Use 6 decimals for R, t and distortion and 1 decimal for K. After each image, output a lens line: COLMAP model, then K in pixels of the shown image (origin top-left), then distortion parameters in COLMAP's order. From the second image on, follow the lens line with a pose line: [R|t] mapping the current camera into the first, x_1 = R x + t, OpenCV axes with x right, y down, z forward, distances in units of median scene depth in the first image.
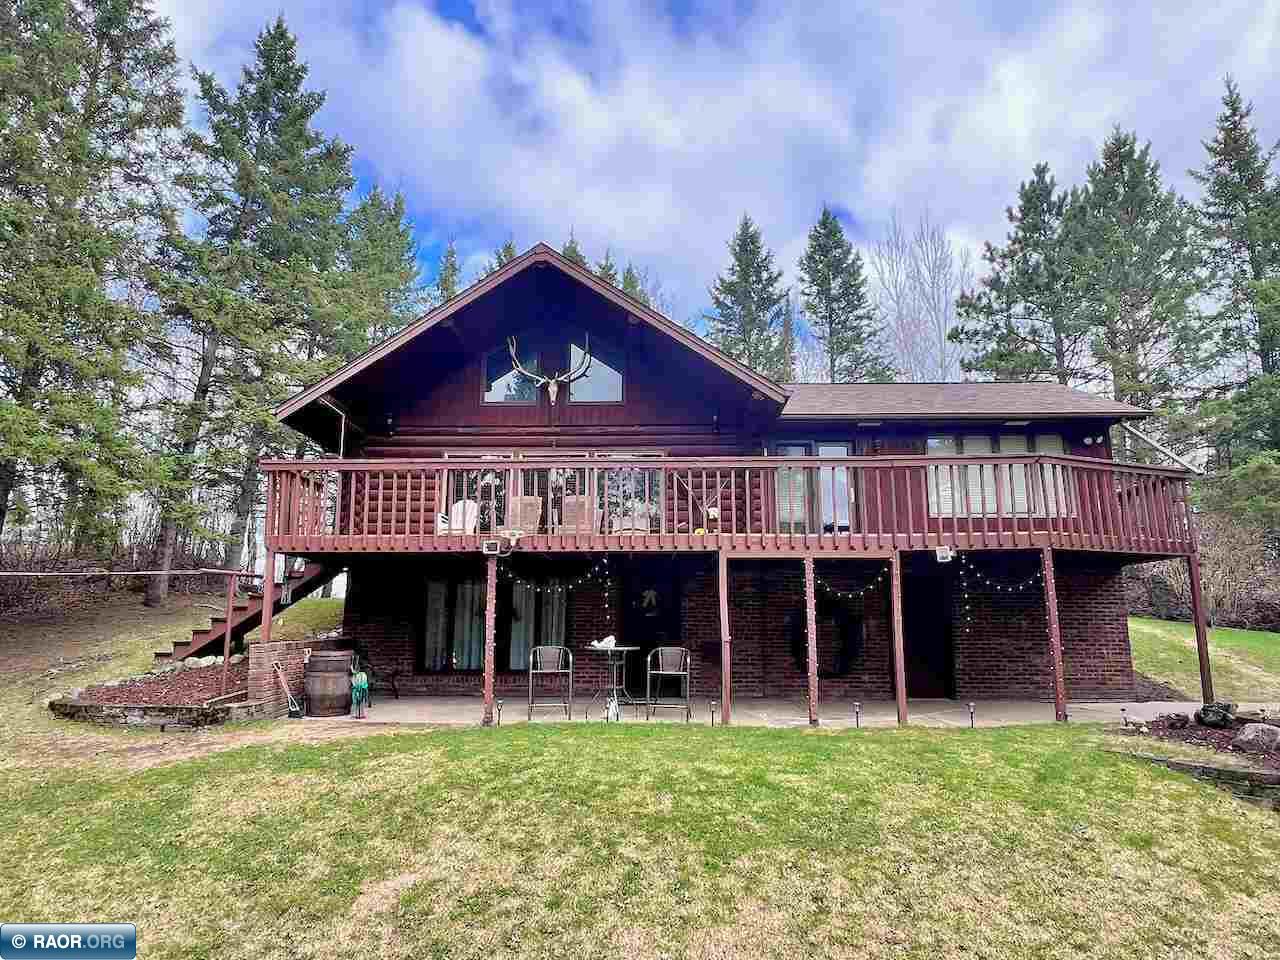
lens RADIAL K [[782.0, 0, 634.4], [0, 782.0, 479.4], [0, 0, 1]] dist [0.000293, -0.000219]
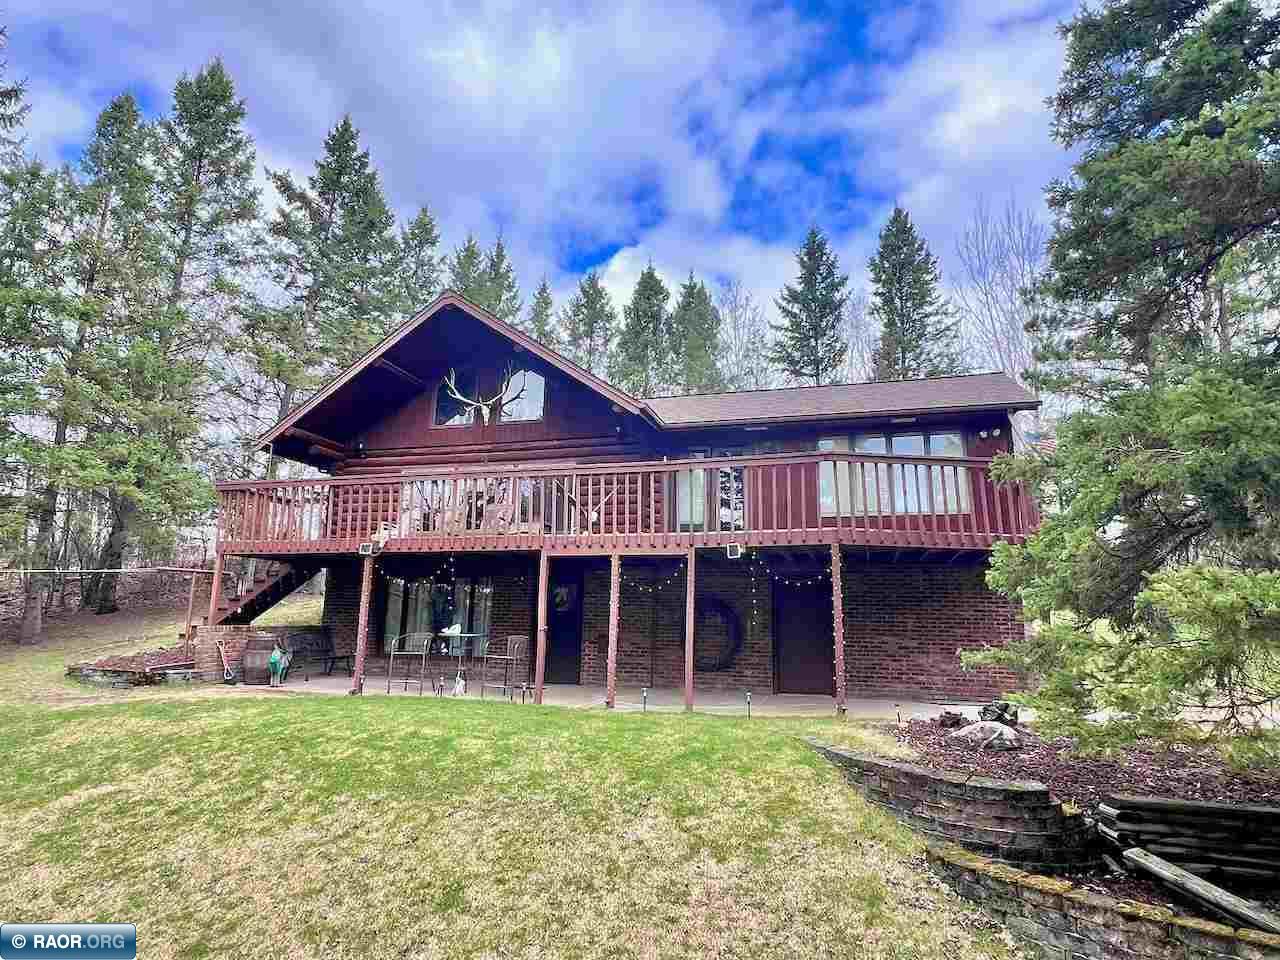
lens RADIAL K [[755.4, 0, 644.3], [0, 755.4, 476.3], [0, 0, 1]] dist [0.002950, 0.000007]
pose [[0.964866, -0.034296, -0.260496, 0.434592], [0.030232, 0.999351, -0.019594, 0.009105], [0.260999, 0.011030, 0.965276, -0.010923]]
